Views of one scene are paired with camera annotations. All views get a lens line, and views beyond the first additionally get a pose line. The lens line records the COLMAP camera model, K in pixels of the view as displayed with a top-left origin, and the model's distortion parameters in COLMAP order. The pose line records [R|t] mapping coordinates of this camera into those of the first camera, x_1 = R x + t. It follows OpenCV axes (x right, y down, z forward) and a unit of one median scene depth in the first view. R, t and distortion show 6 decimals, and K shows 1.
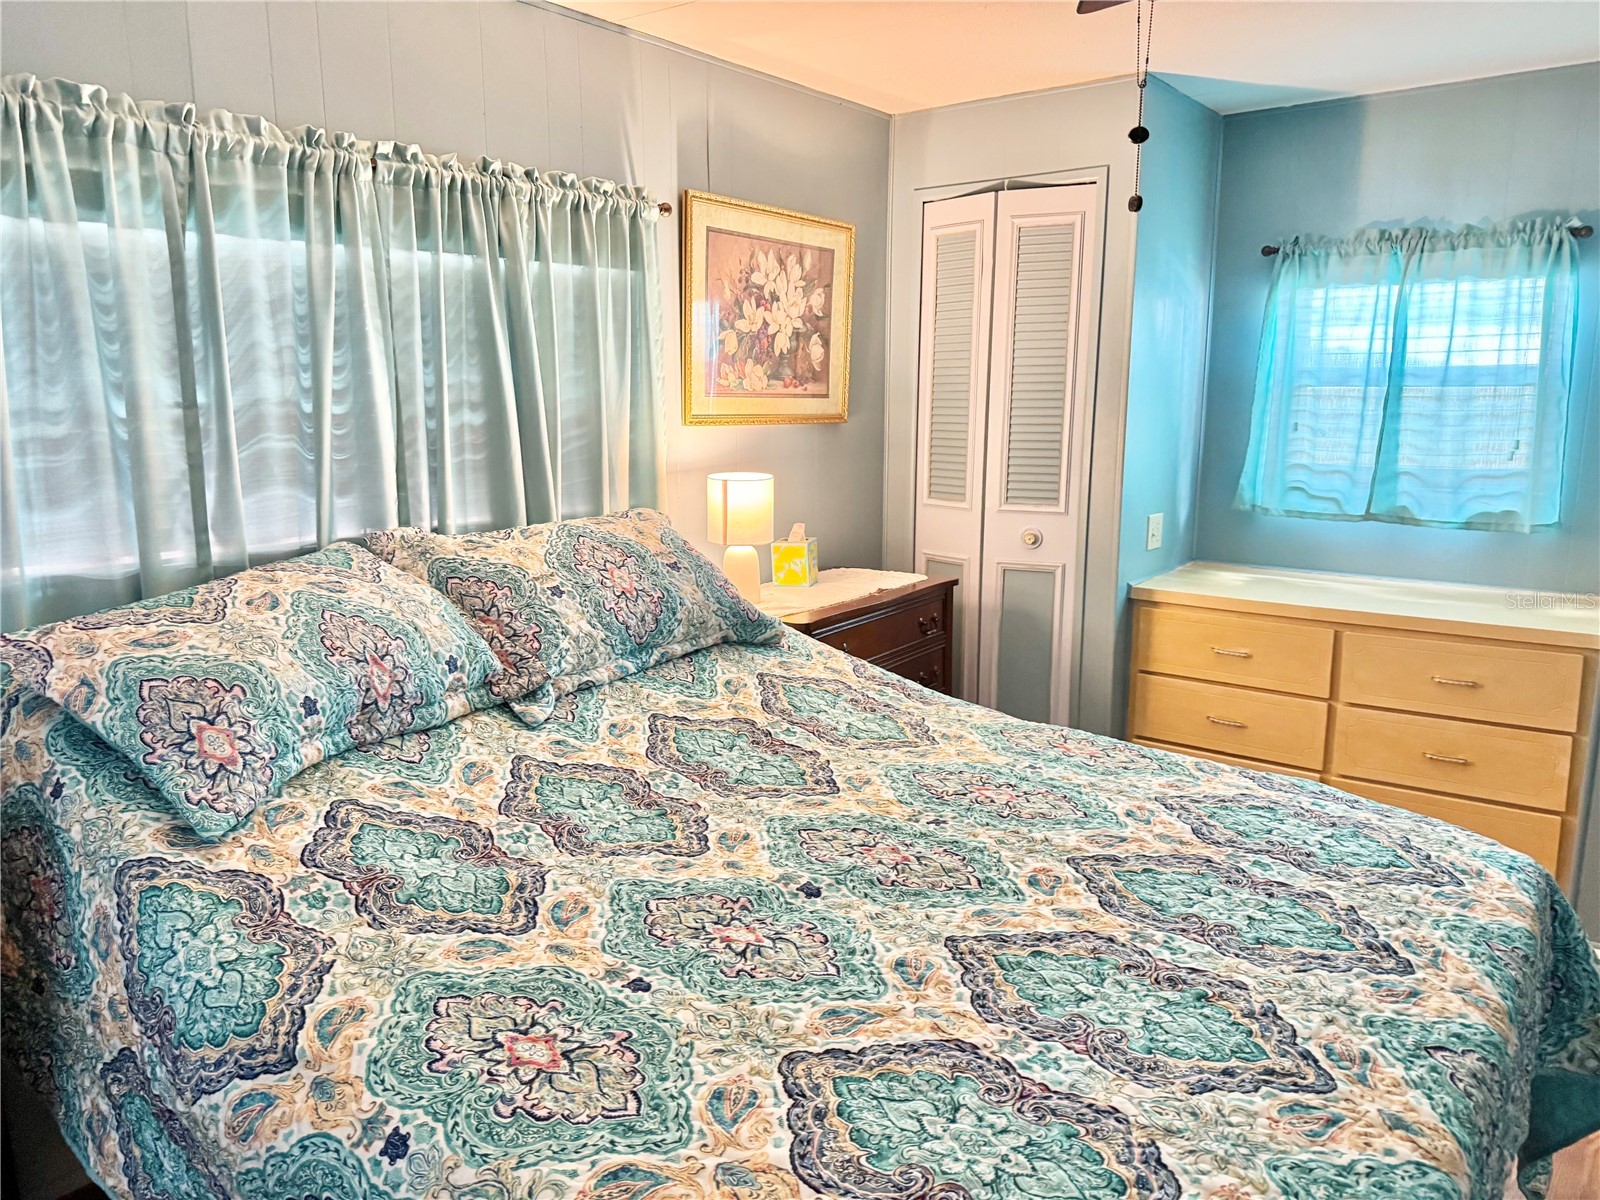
lens RADIAL K [[1114.1, 0, 800.0], [0, 1114.1, 600.0], [0, 0, 1]] dist [0.088924, -0.127160]
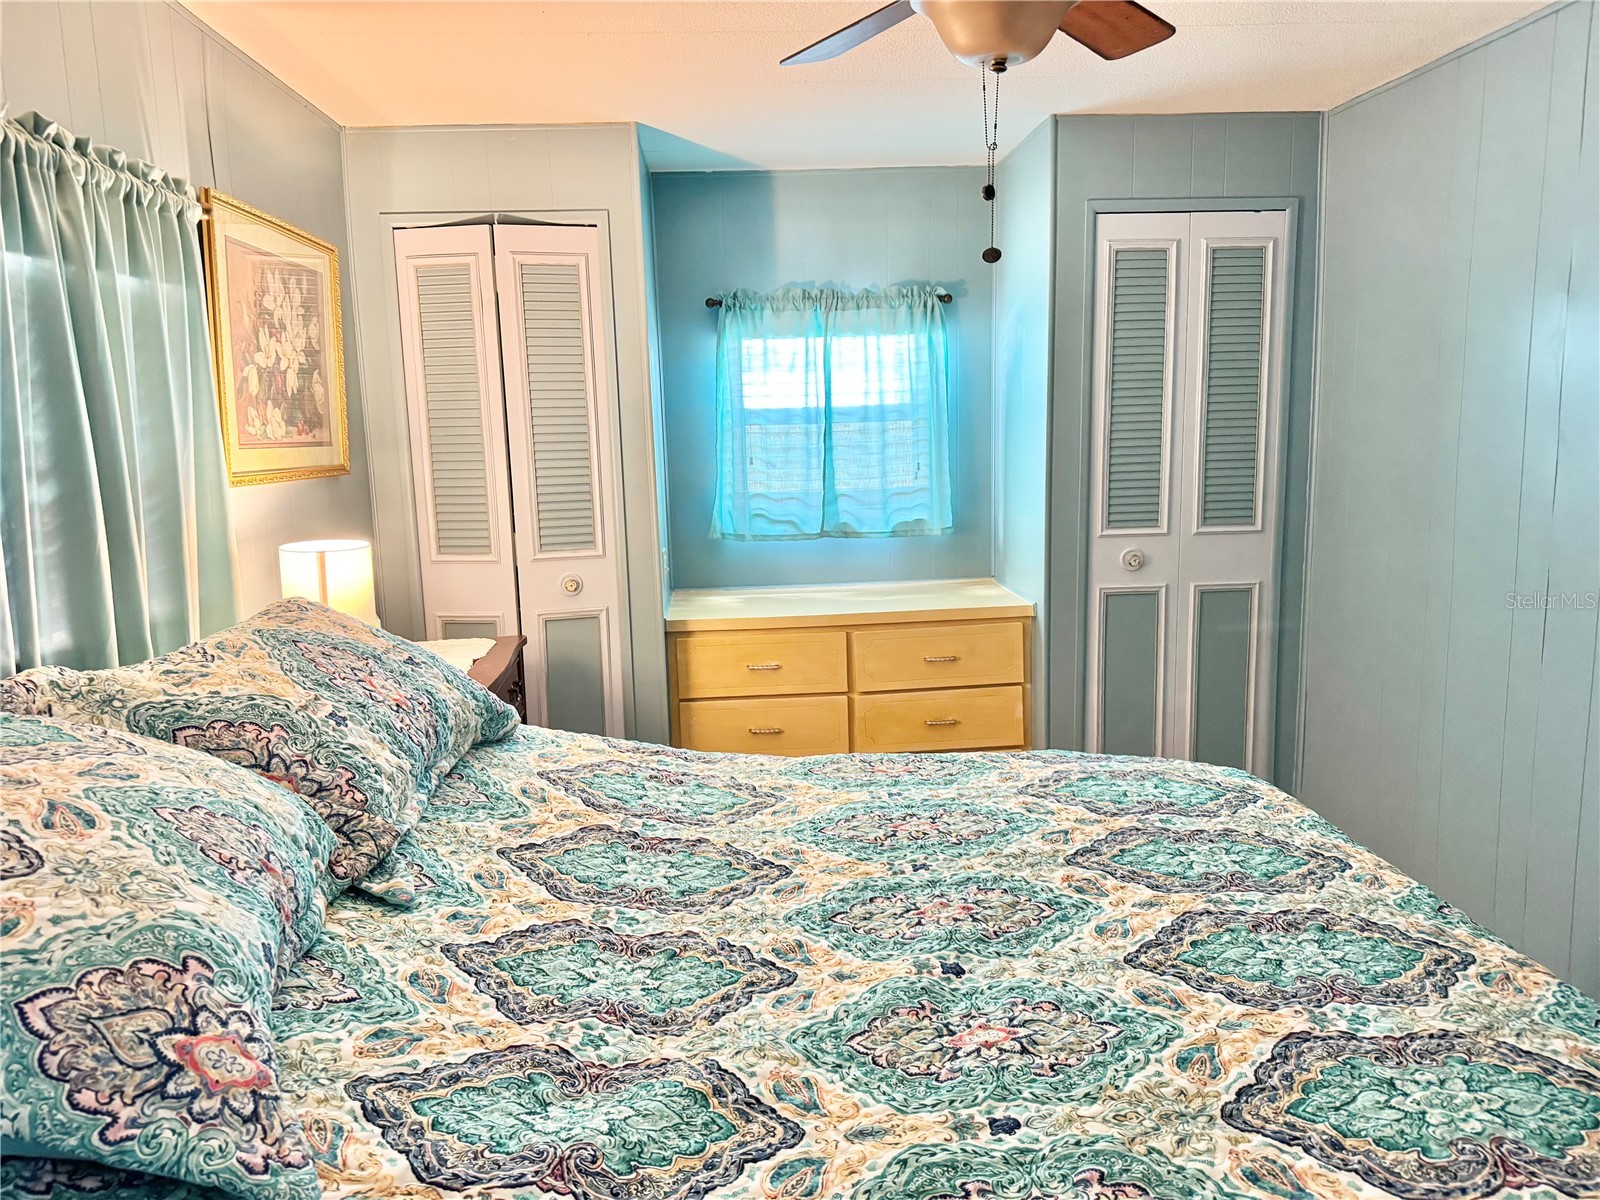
lens RADIAL K [[1111.1, 0, 803.1], [0, 1111.1, 589.1], [0, 0, 1]] dist [0.065716, -0.090937]
pose [[0.754249, -0.118381, 0.645828, -0.452019], [0.147283, 0.989051, 0.009285, -0.053774], [-0.639856, 0.088116, 0.763427, 0.244516]]
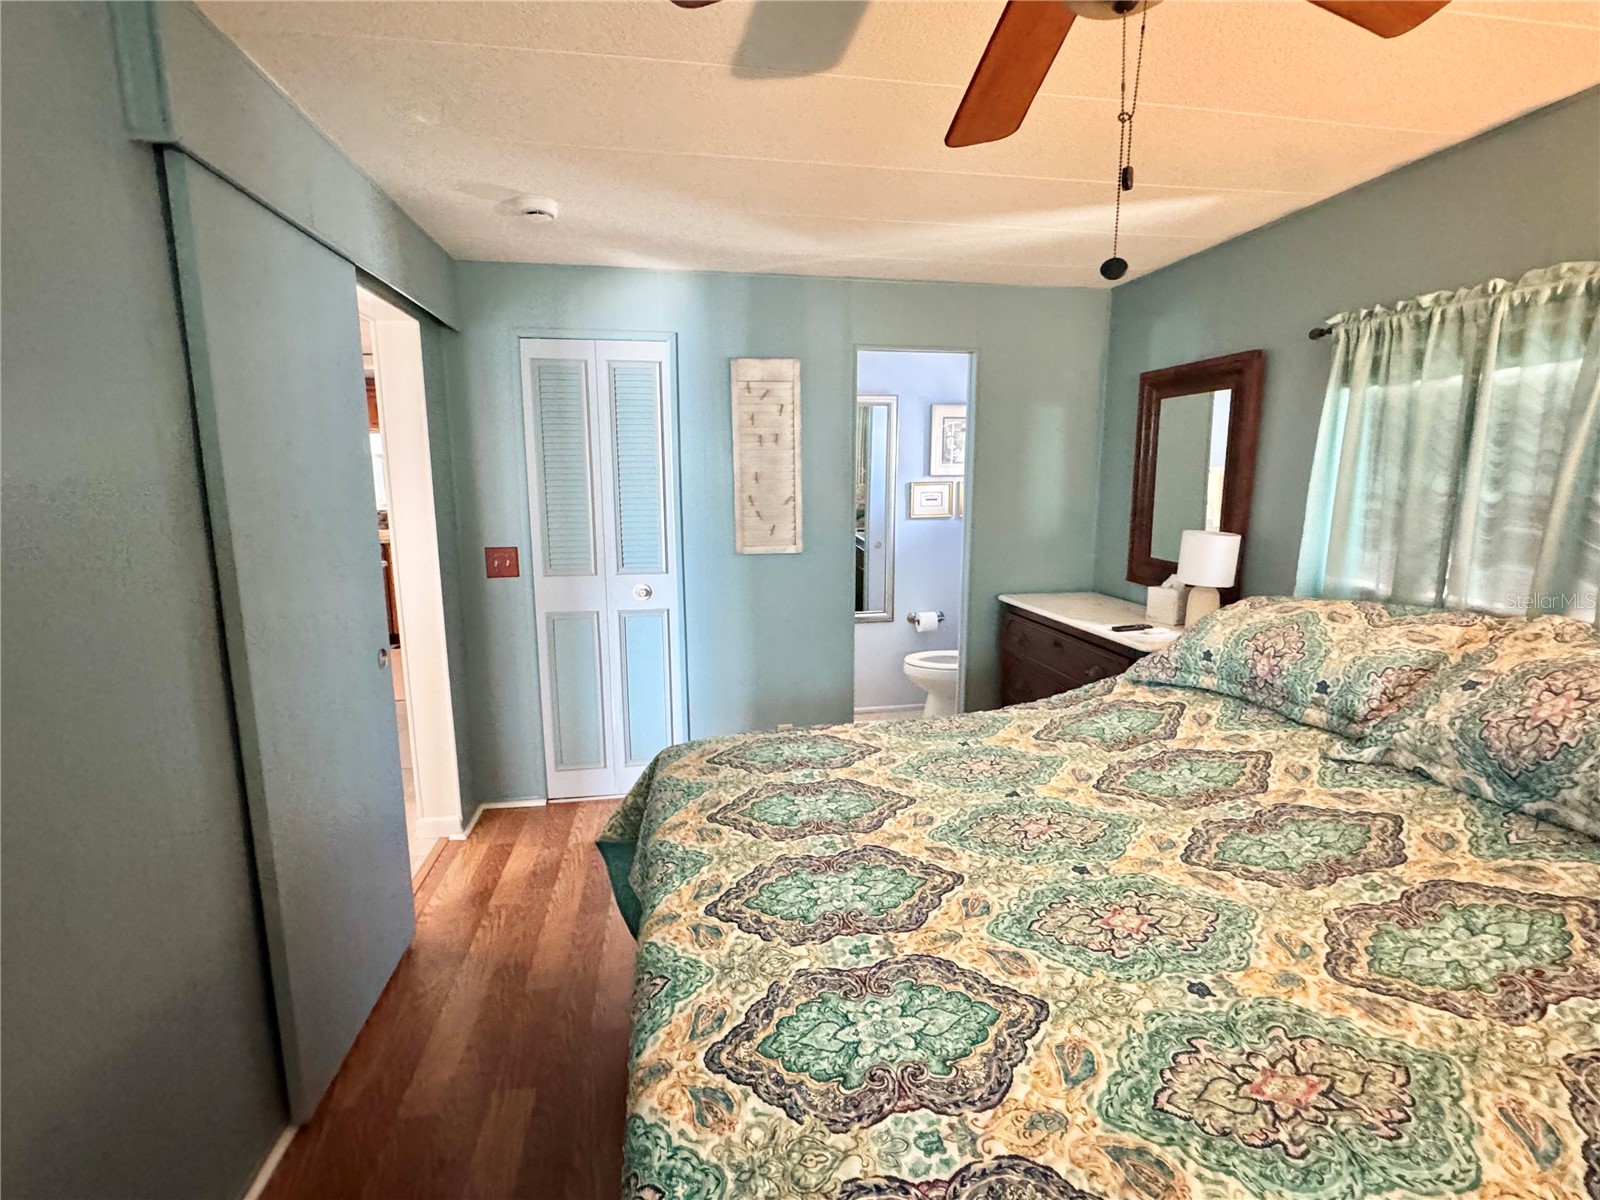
lens RADIAL K [[747.1, 0, 800.0], [0, 747.1, 600.0], [0, 0, 1]] dist [0.000050, 0.000055]
pose [[-0.682014, 0.126951, -0.720237, 0.674969], [-0.135528, 0.945822, 0.295049, -0.199160], [0.718672, 0.298839, -0.627858, 0.967576]]
